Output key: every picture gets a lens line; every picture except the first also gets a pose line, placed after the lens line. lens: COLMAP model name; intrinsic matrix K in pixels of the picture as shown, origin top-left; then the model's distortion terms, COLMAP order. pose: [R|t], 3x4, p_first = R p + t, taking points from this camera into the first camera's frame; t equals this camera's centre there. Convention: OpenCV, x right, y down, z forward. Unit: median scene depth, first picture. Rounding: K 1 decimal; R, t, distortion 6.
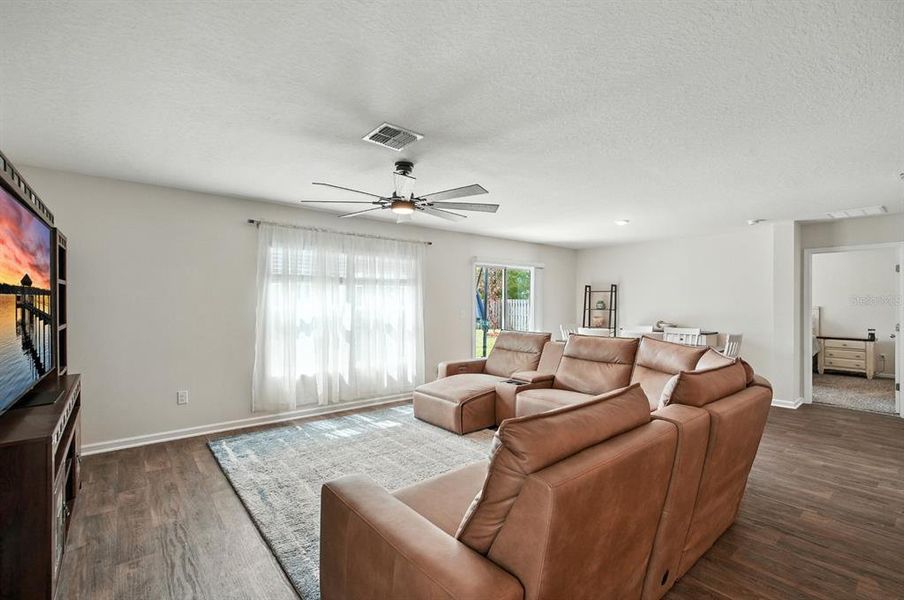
lens RADIAL K [[411.9, 0, 451.6], [0, 411.9, 298.4], [0, 0, 1]] dist [-0.000222, 0.003890]
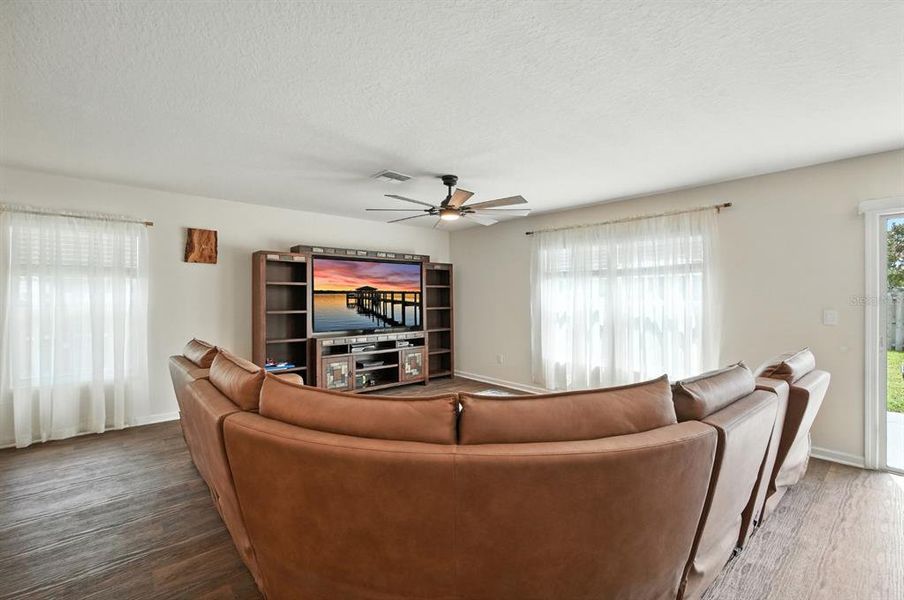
lens RADIAL K [[411.9, 0, 448.1], [0, 411.9, 300.5], [0, 0, 1]] dist [-0.000222, 0.003890]
pose [[0.013720, 0.001358, -0.999905, 0.698352], [0.008145, 0.999966, 0.001470, 0.015651], [0.999873, -0.008164, 0.013708, 0.639803]]
